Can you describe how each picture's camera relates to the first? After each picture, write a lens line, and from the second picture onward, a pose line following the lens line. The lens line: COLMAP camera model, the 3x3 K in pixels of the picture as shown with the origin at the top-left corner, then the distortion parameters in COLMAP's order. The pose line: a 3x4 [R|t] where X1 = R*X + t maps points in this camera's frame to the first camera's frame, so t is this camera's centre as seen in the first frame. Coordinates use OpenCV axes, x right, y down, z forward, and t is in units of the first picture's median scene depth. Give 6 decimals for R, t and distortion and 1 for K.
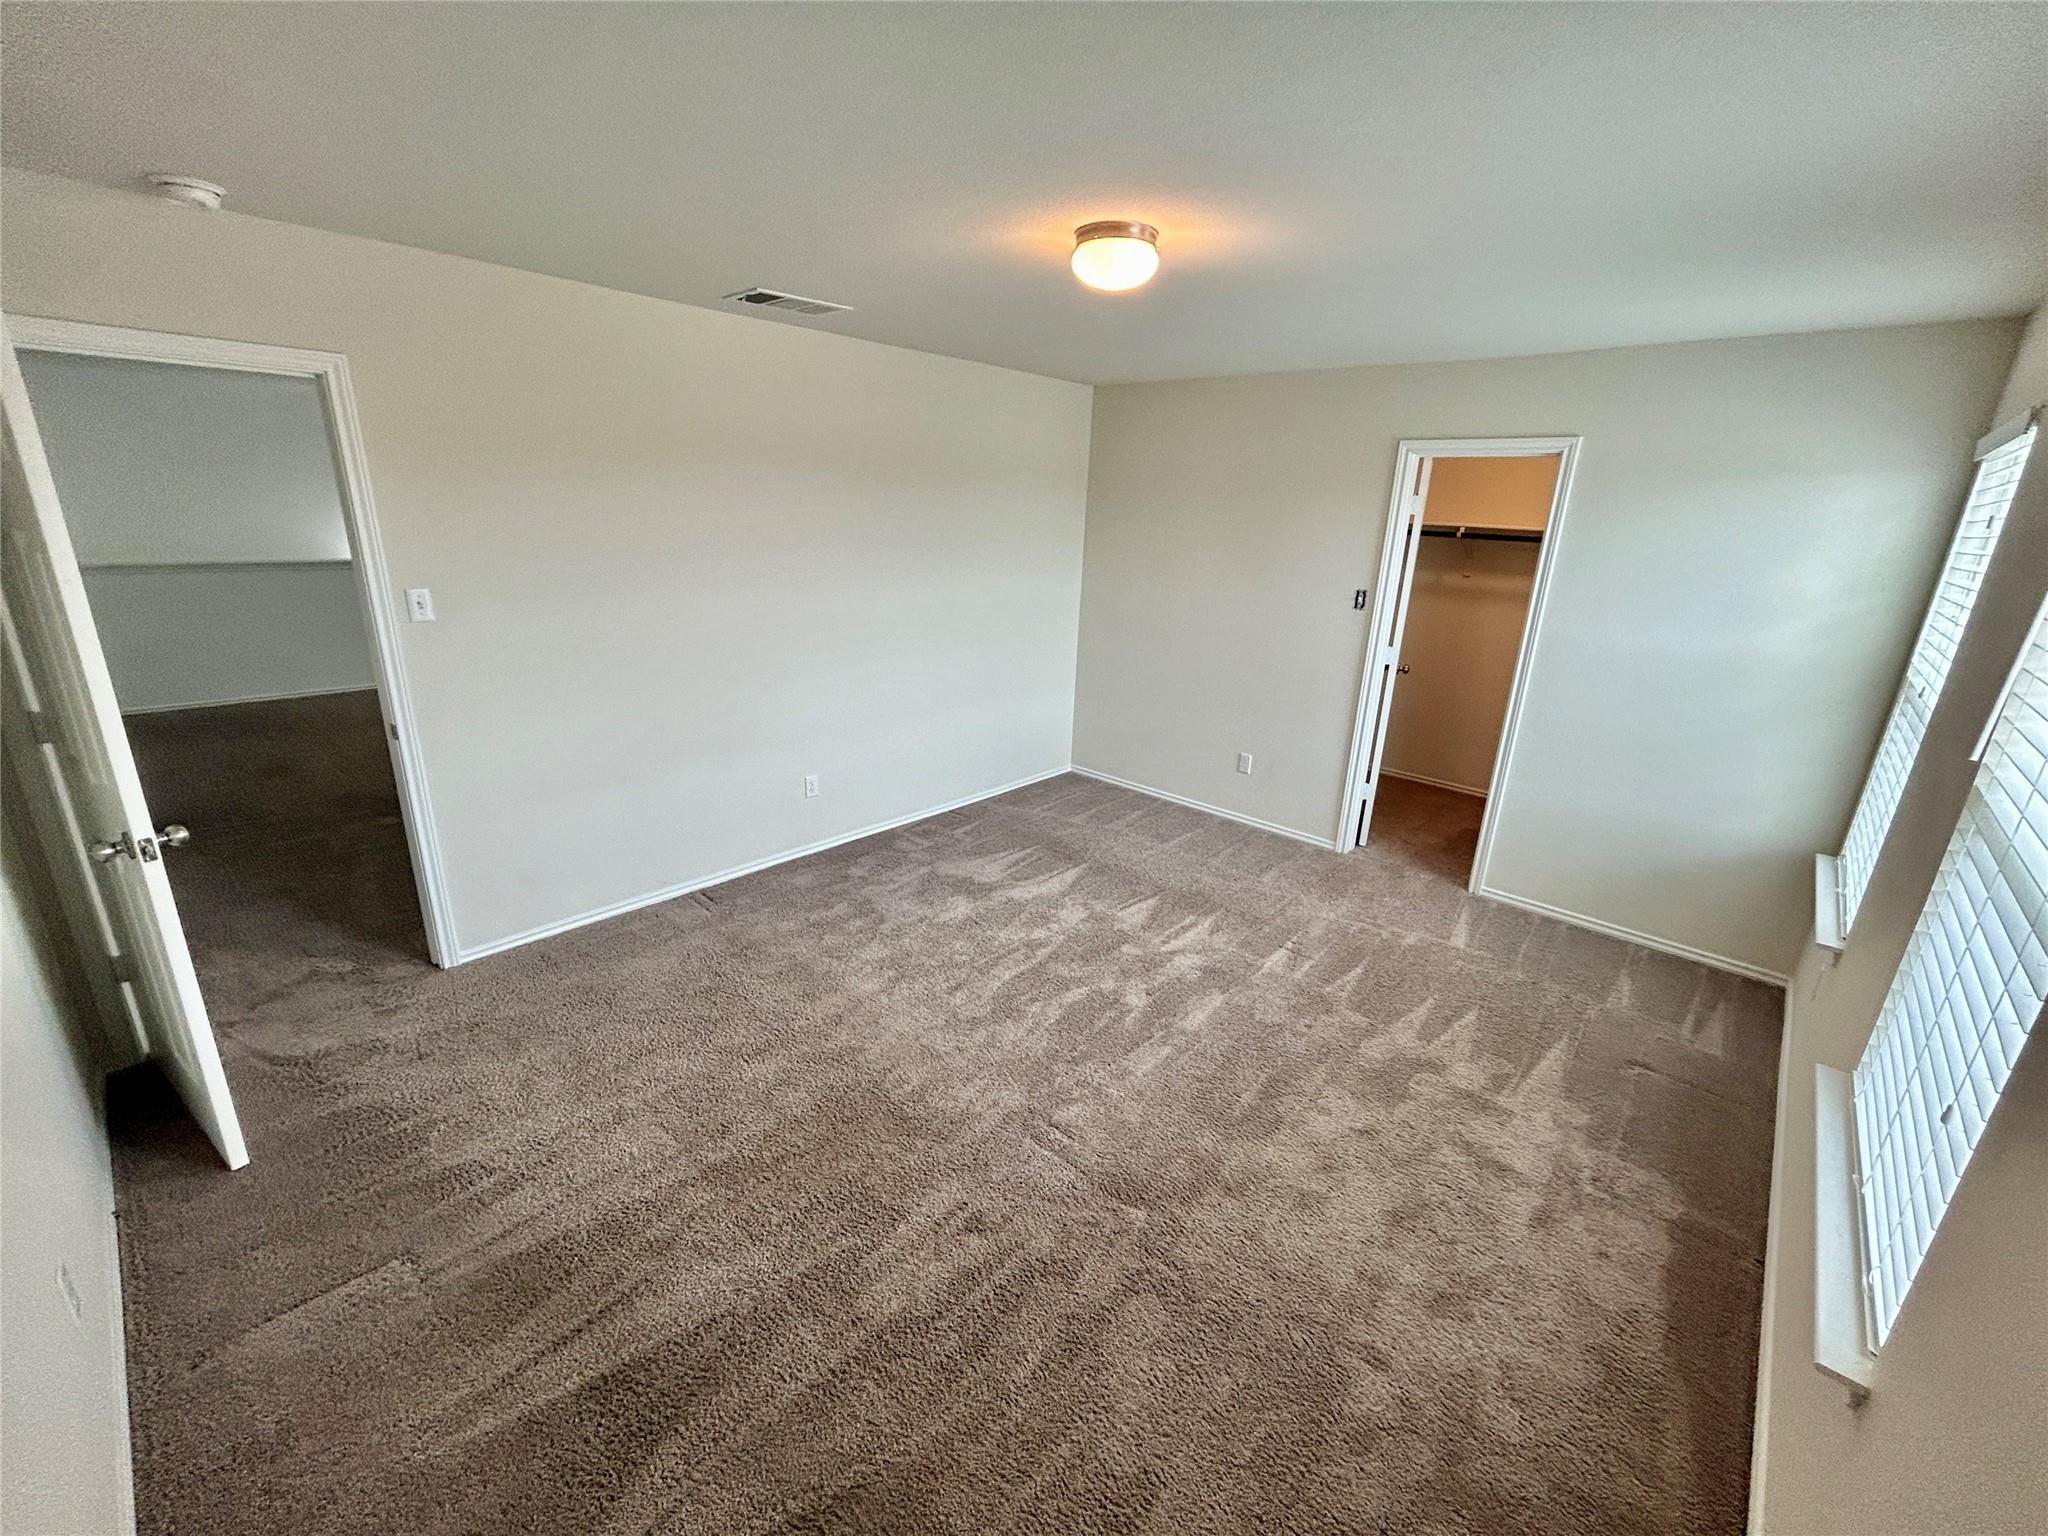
lens RADIAL K [[831.4, 0, 1033.3], [0, 831.4, 761.0], [0, 0, 1]] dist [-0.002089, 0.000625]
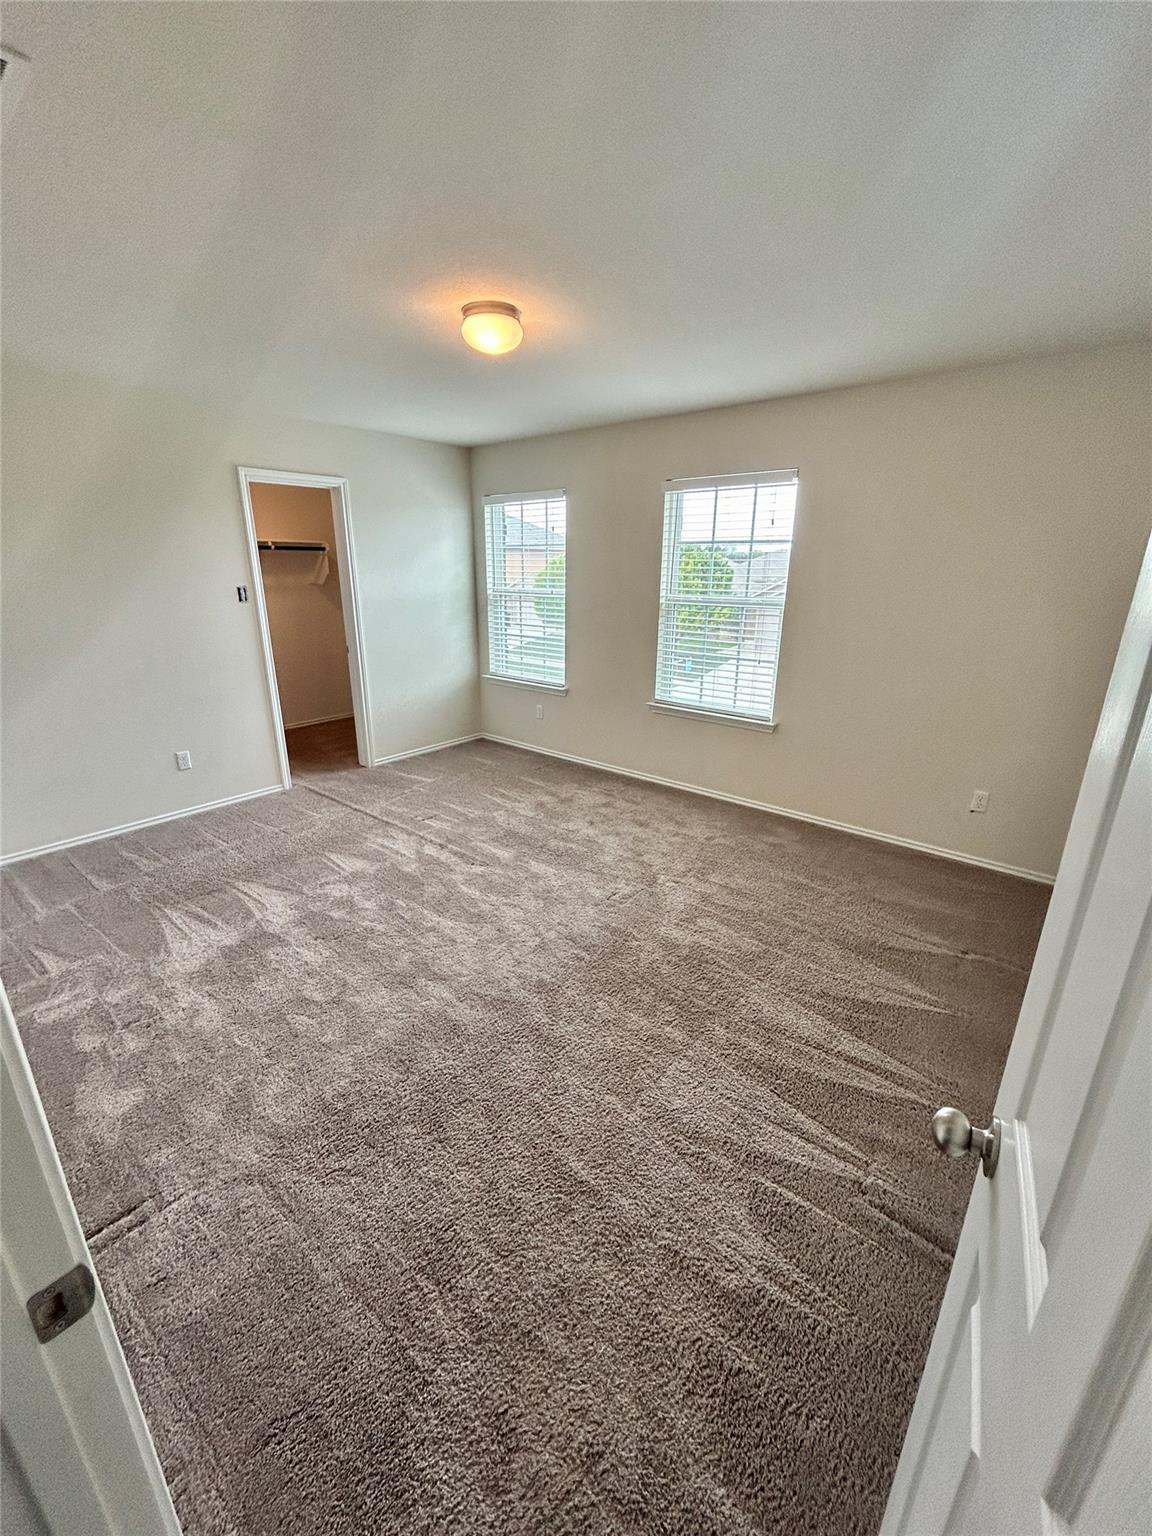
lens RADIAL K [[623.5, 0, 577.8], [0, 623.5, 774.0], [0, 0, 1]] dist [-0.002089, 0.000625]
pose [[-0.043424, -0.356260, 0.933377, -0.714202], [0.288106, 0.890102, 0.353147, -0.161958], [-0.956613, 0.284247, 0.063989, 0.621454]]
